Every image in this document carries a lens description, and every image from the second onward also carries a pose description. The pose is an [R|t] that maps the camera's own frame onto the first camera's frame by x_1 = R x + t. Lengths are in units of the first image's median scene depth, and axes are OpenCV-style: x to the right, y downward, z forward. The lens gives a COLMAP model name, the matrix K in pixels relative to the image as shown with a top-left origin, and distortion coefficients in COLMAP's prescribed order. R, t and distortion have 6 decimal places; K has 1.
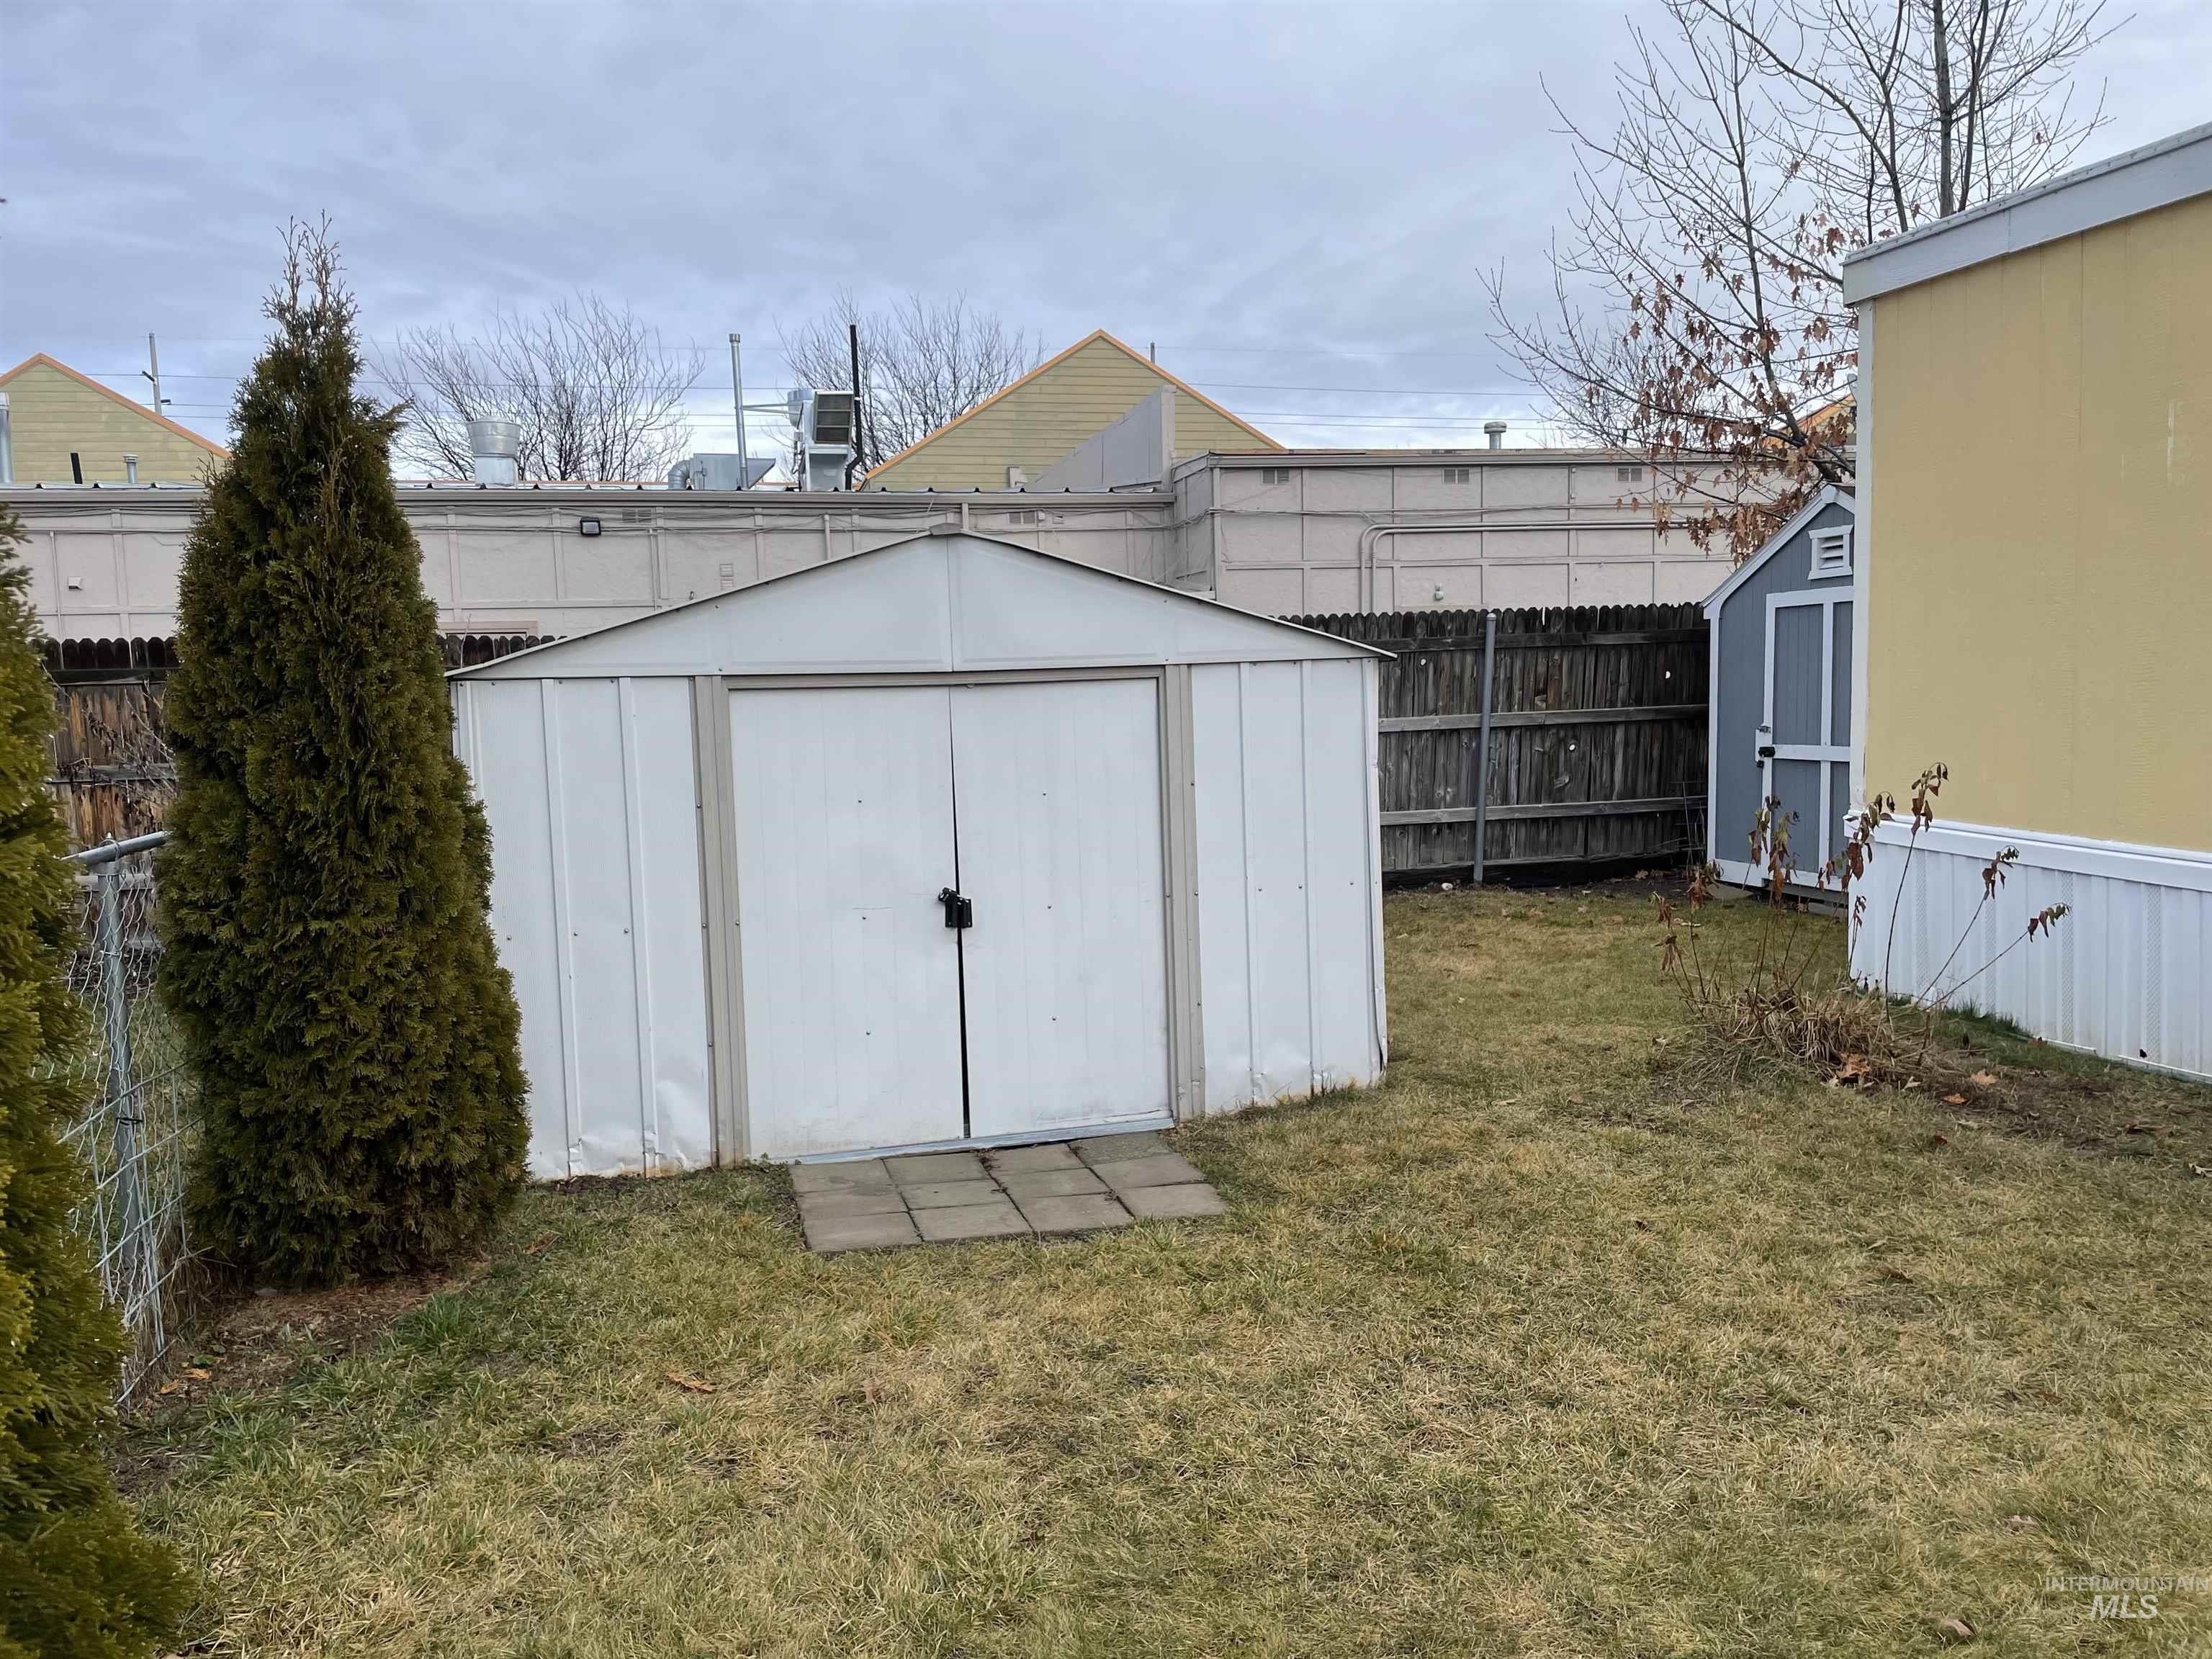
lens RADIAL K [[1680.1, 0, 1132.7], [0, 1680.1, 808.0], [0, 0, 1]] dist [0.108090, -0.150963]
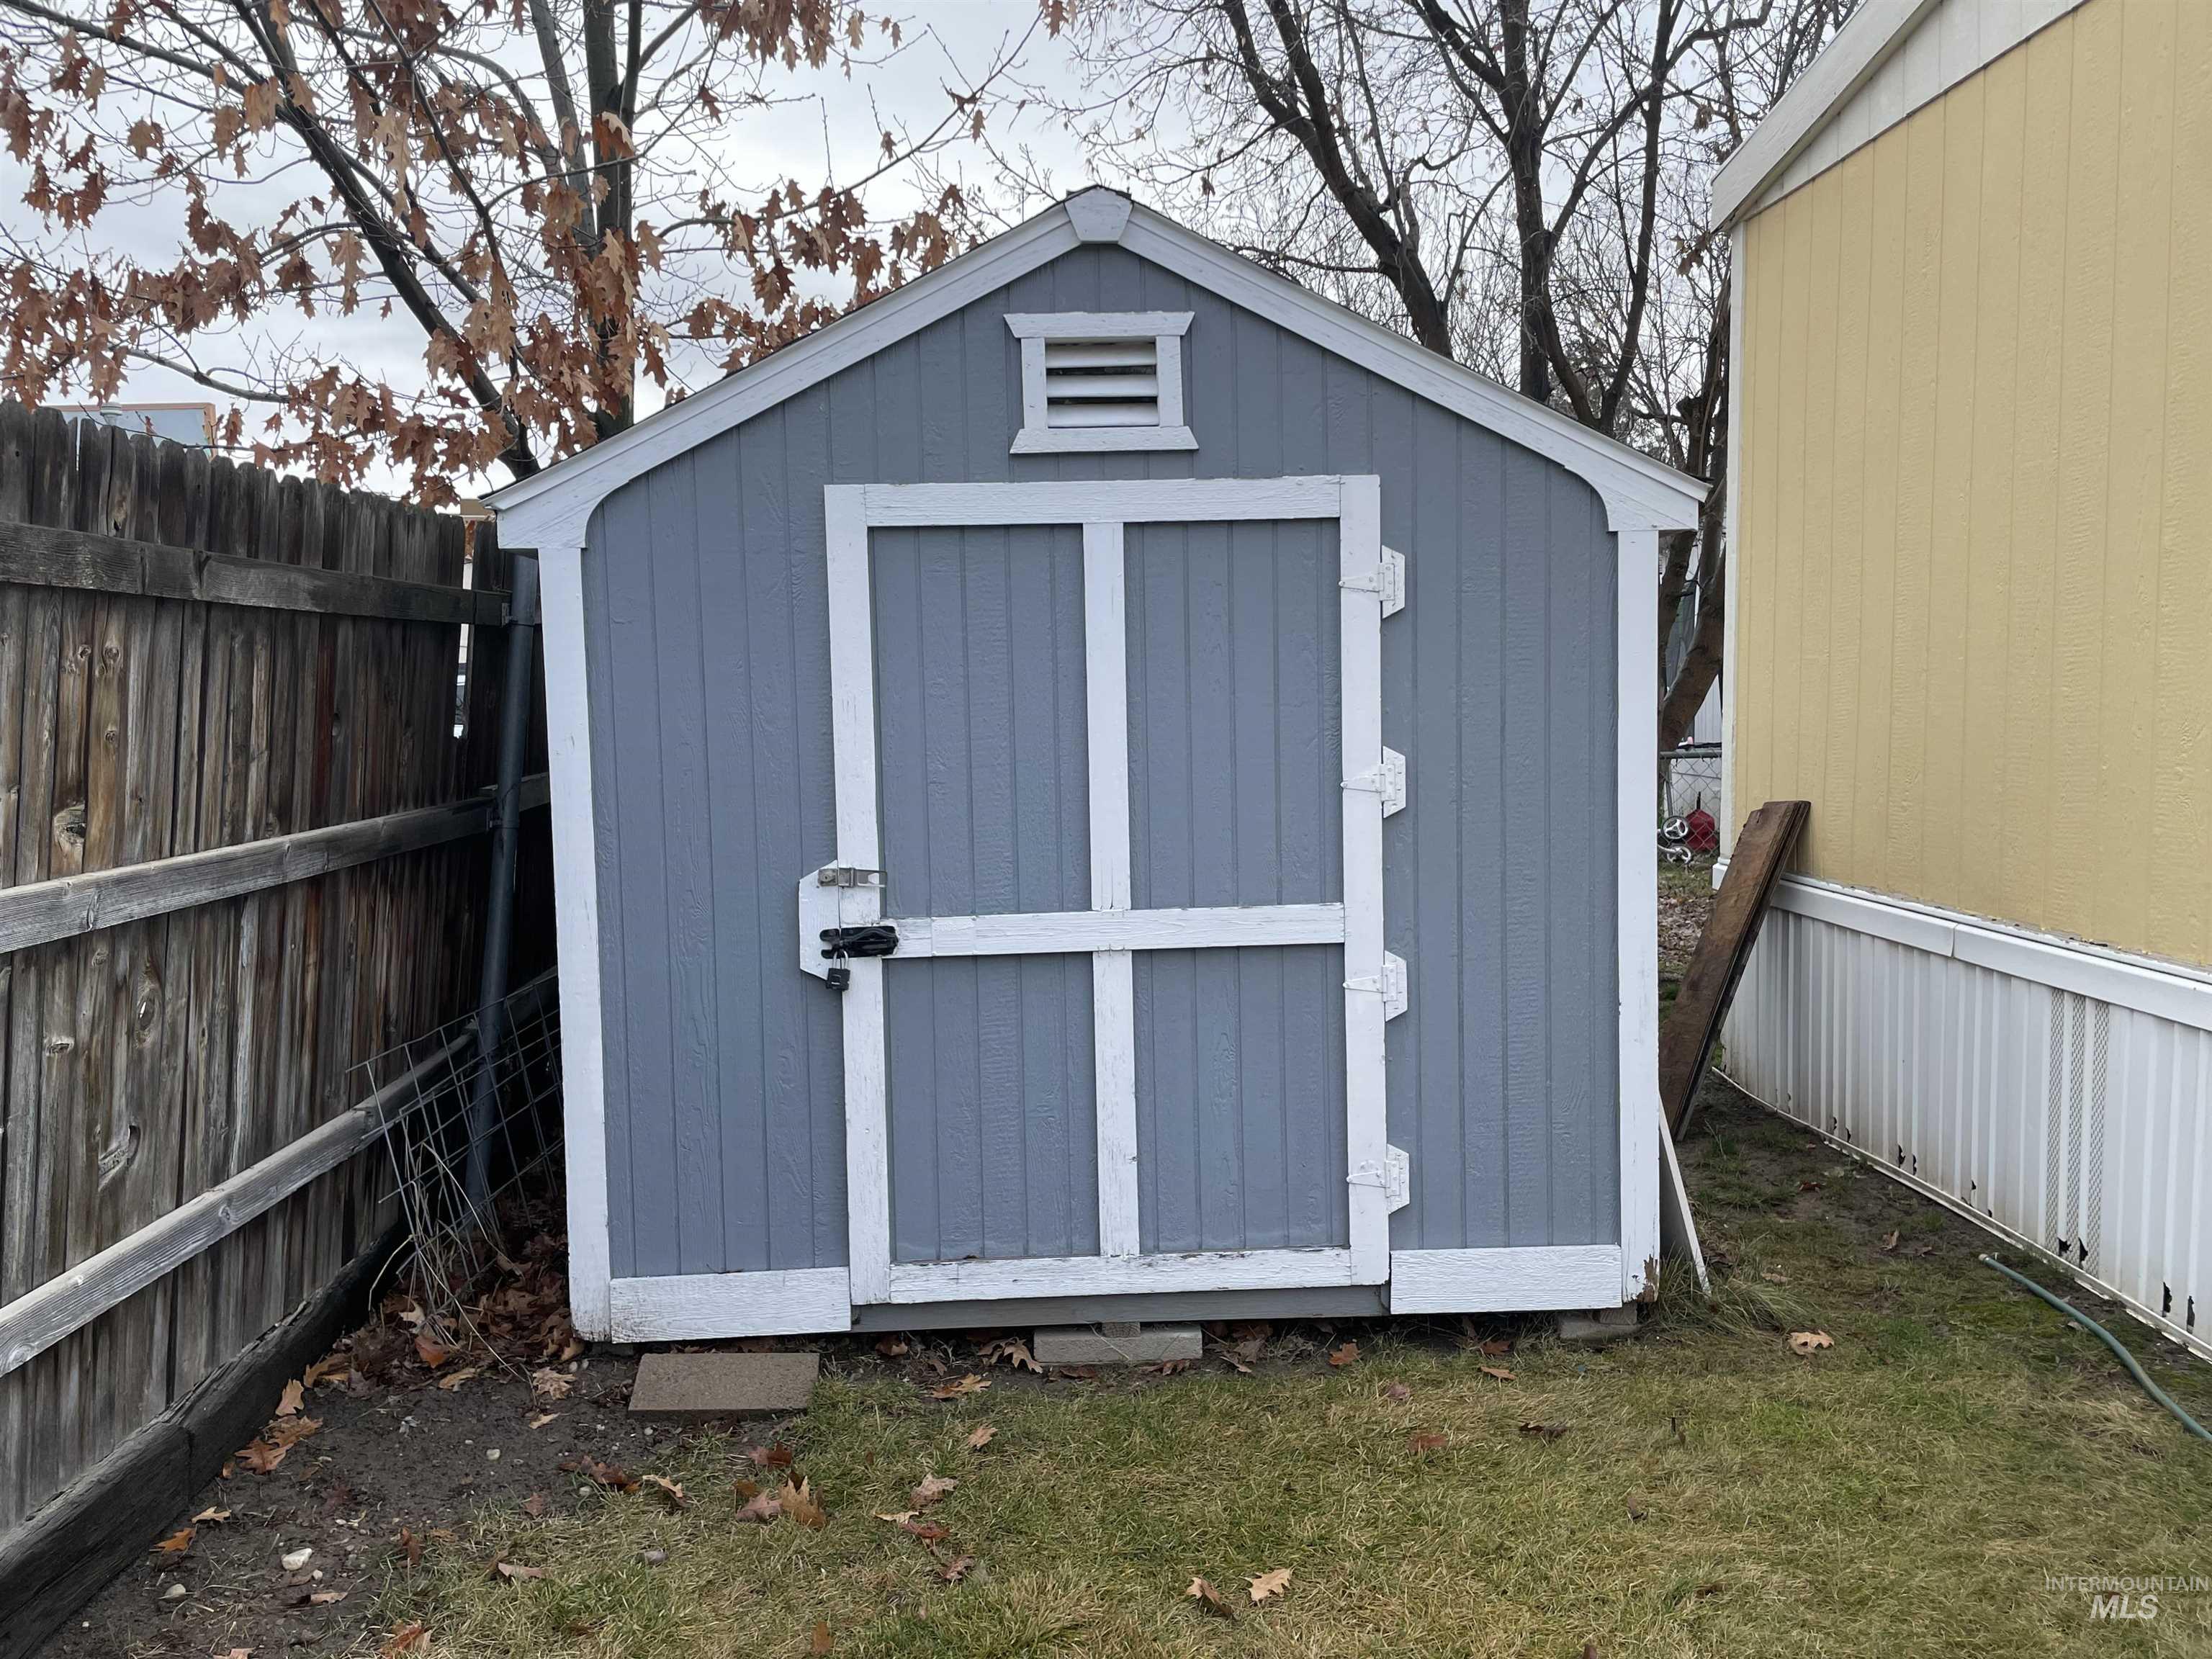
lens RADIAL K [[1670.5, 0, 1102.4], [0, 1670.5, 796.3], [0, 0, 1]] dist [0.107216, -0.142417]
pose [[0.223240, -0.039945, 0.973945, 0.053629], [0.085465, 0.996114, 0.021264, -0.065654], [-0.971010, 0.078492, 0.225787, 0.873500]]
